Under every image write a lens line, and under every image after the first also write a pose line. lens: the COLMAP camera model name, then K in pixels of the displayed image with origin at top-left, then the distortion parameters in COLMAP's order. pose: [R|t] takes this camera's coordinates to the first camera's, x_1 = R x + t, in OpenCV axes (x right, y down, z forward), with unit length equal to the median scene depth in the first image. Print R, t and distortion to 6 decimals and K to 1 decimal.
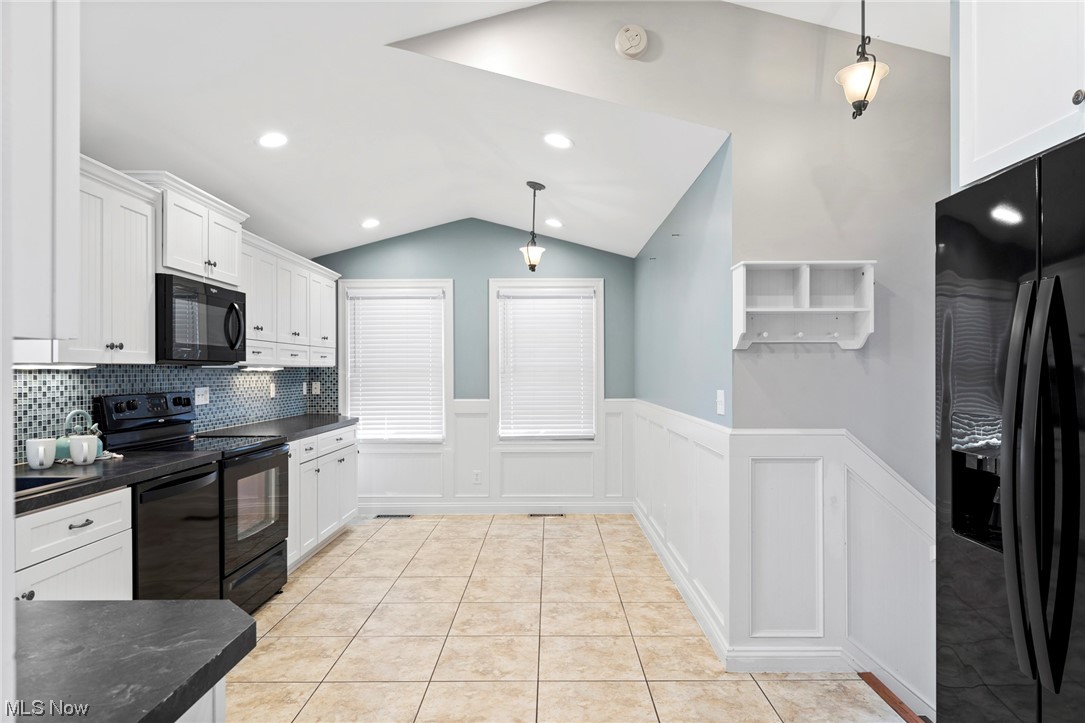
lens RADIAL K [[660.5, 0, 542.5], [0, 660.5, 361.5], [0, 0, 1]] dist [0.000456, 0.000212]
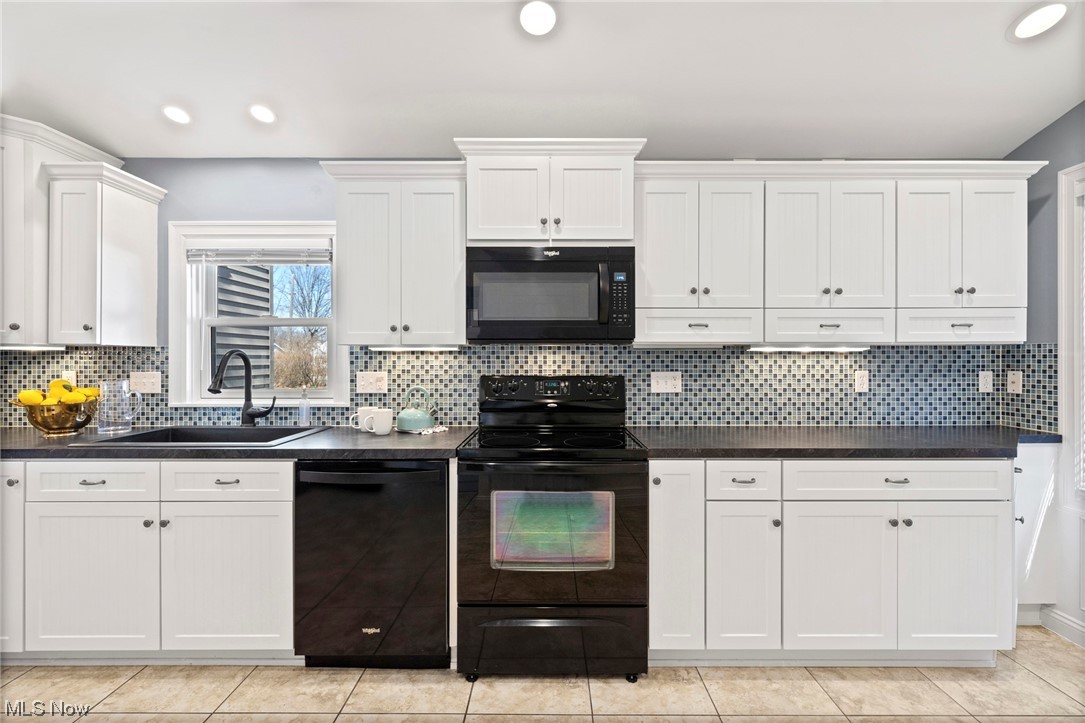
lens RADIAL K [[468.8, 0, 544.4], [0, 468.8, 357.2], [0, 0, 1]] dist [-0.001706, -0.000123]
pose [[0.004482, 0.010489, -0.999935, 0.093203], [0.015109, 0.999830, 0.010556, 0.015683], [0.999876, -0.015156, 0.004323, 1.087925]]
